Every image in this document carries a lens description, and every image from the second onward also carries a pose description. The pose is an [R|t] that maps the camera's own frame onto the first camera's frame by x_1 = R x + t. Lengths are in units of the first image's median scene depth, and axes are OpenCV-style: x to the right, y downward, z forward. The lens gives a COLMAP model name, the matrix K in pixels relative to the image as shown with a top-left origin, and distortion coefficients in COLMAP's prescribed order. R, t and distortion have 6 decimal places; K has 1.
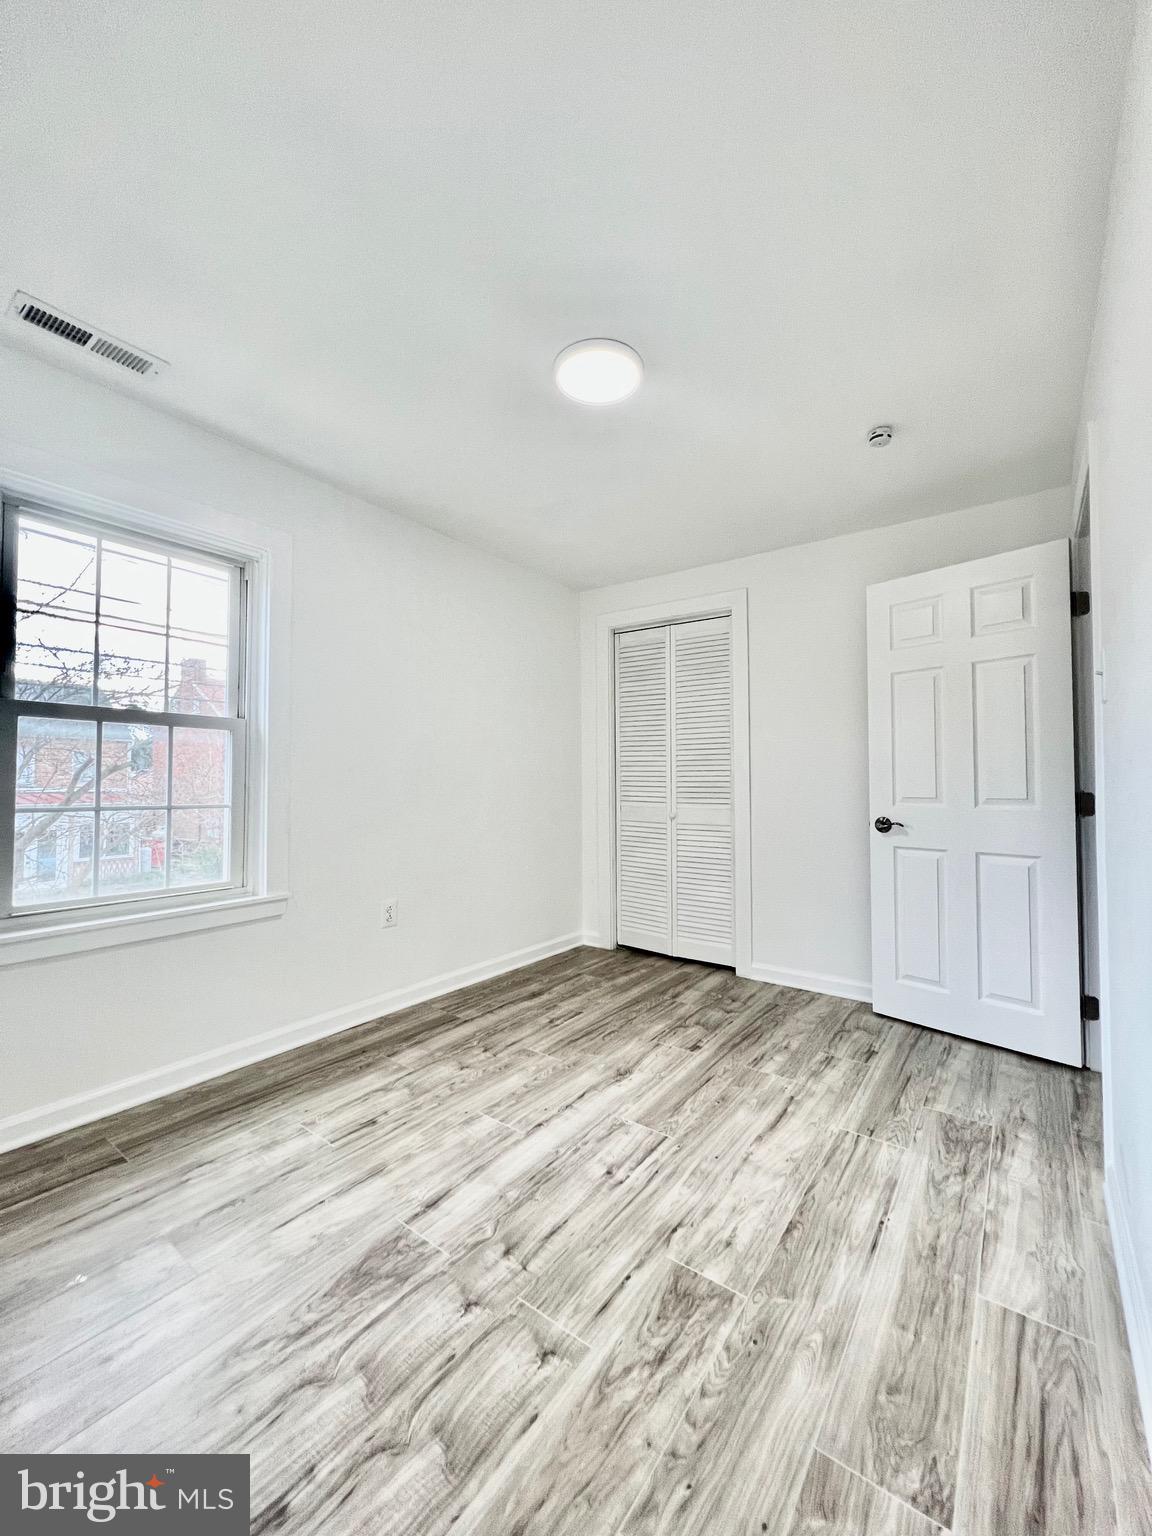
lens RADIAL K [[623.9, 0, 580.5], [0, 623.9, 766.9], [0, 0, 1]] dist [-0.003590, 0.000576]
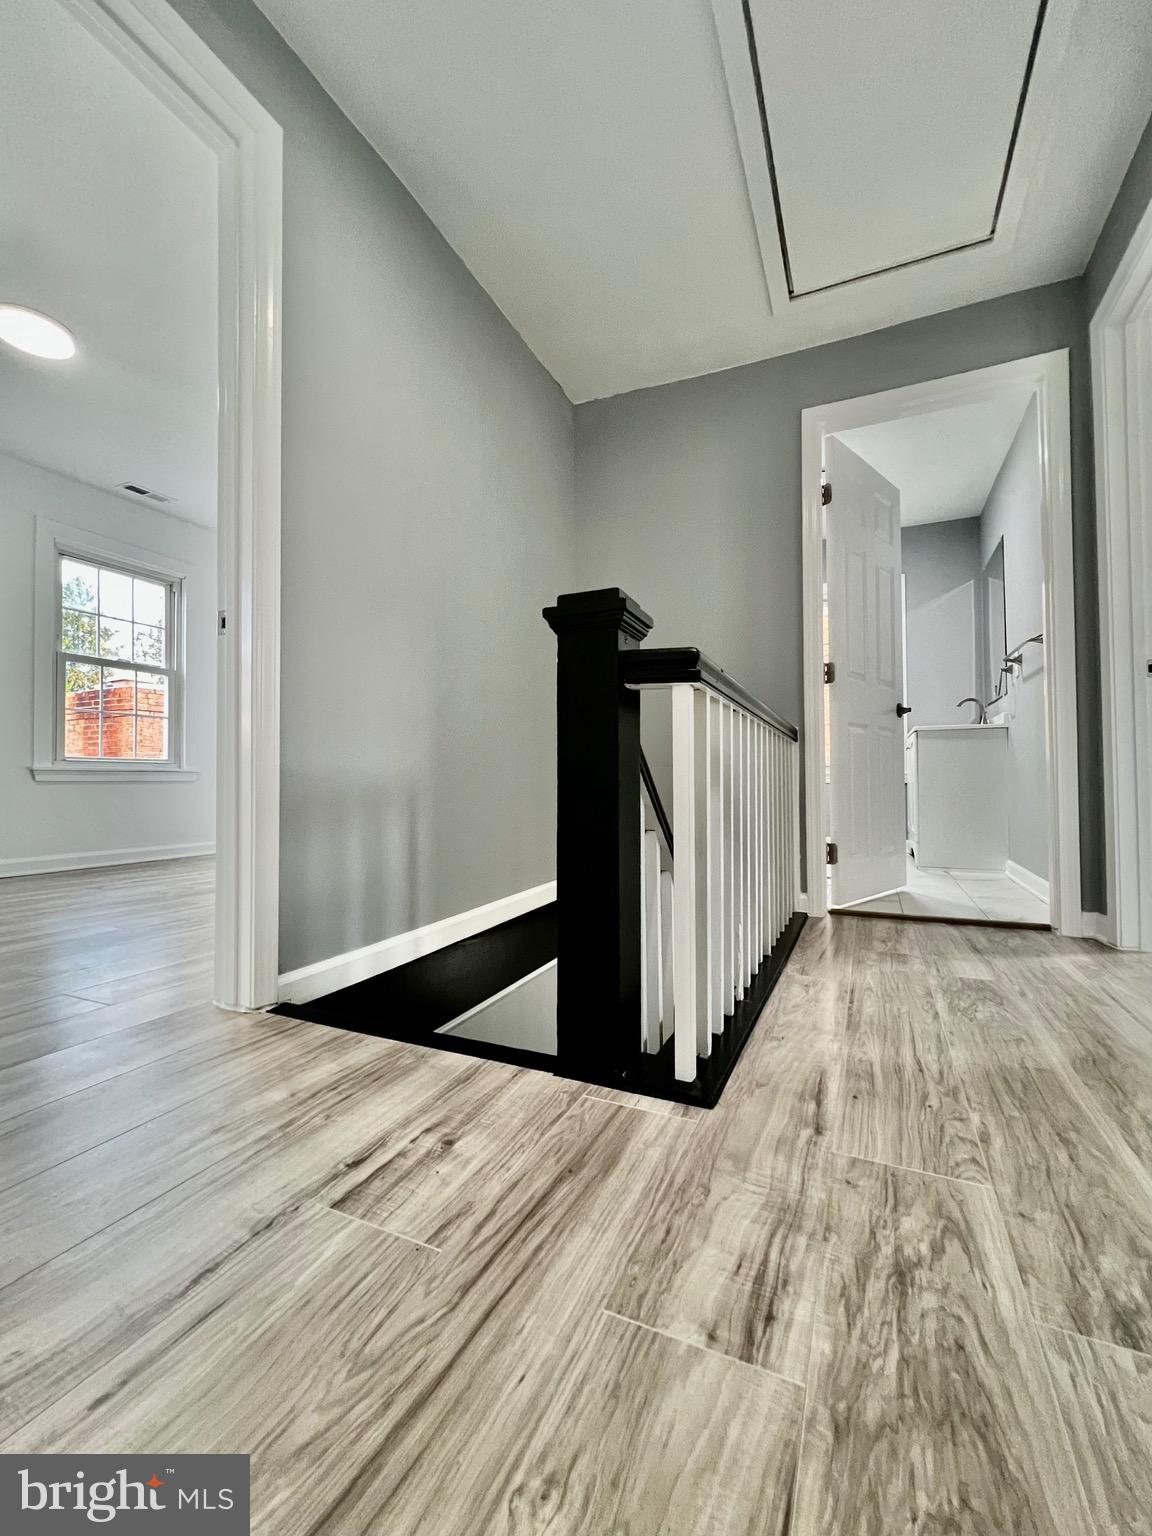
lens RADIAL K [[623.9, 0, 579.3], [0, 623.9, 770.9], [0, 0, 1]] dist [-0.003590, 0.000576]
pose [[-0.982836, -0.001986, -0.184473, 0.277788], [0.006418, 0.998969, -0.044949, 0.266652], [0.184372, -0.045362, -0.981809, 0.802717]]
